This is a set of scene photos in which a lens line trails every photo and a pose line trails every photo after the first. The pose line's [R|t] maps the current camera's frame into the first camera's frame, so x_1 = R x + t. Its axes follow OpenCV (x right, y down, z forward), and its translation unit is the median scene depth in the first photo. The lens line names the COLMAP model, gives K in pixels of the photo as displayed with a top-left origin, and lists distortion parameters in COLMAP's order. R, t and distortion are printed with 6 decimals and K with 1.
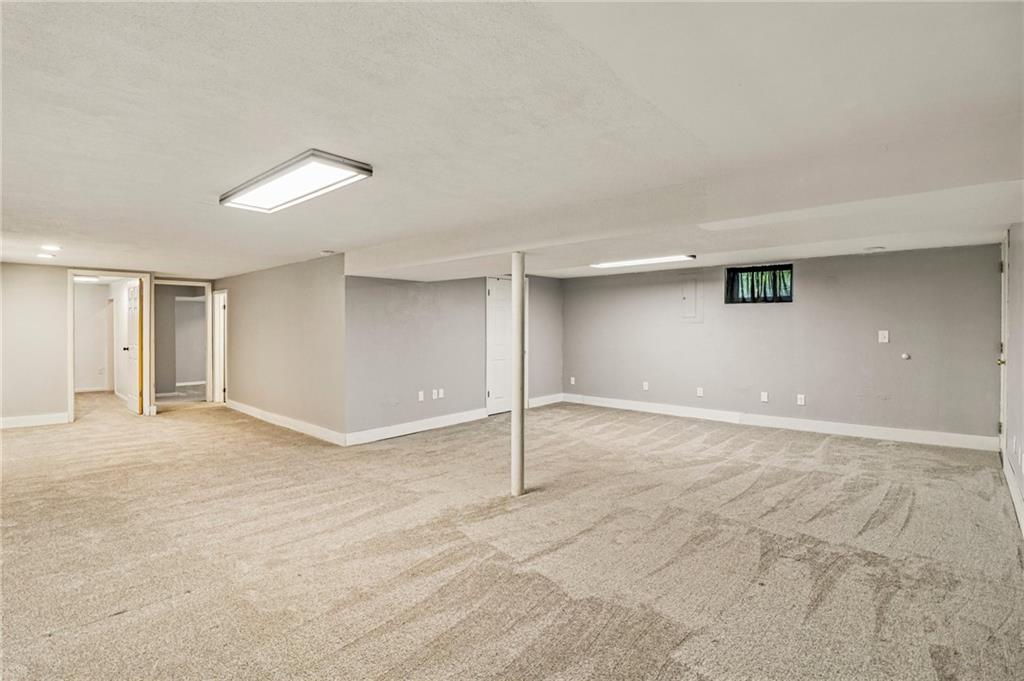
lens RADIAL K [[489.7, 0, 496.3], [0, 489.7, 331.1], [0, 0, 1]] dist [0.007560, -0.002657]
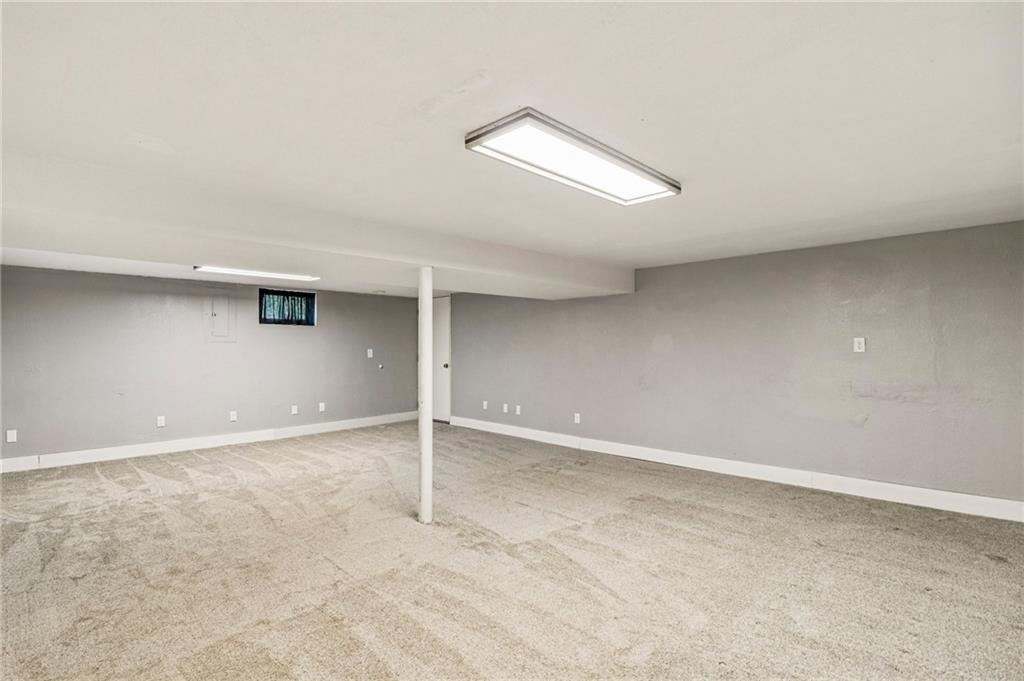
lens RADIAL K [[489.7, 0, 507.5], [0, 489.7, 333.1], [0, 0, 1]] dist [0.007560, -0.002657]
pose [[0.029301, 0.027162, 0.999202, -0.558028], [0.005376, 0.999612, -0.027331, -0.006407], [-0.999556, 0.006173, 0.029143, 0.489564]]
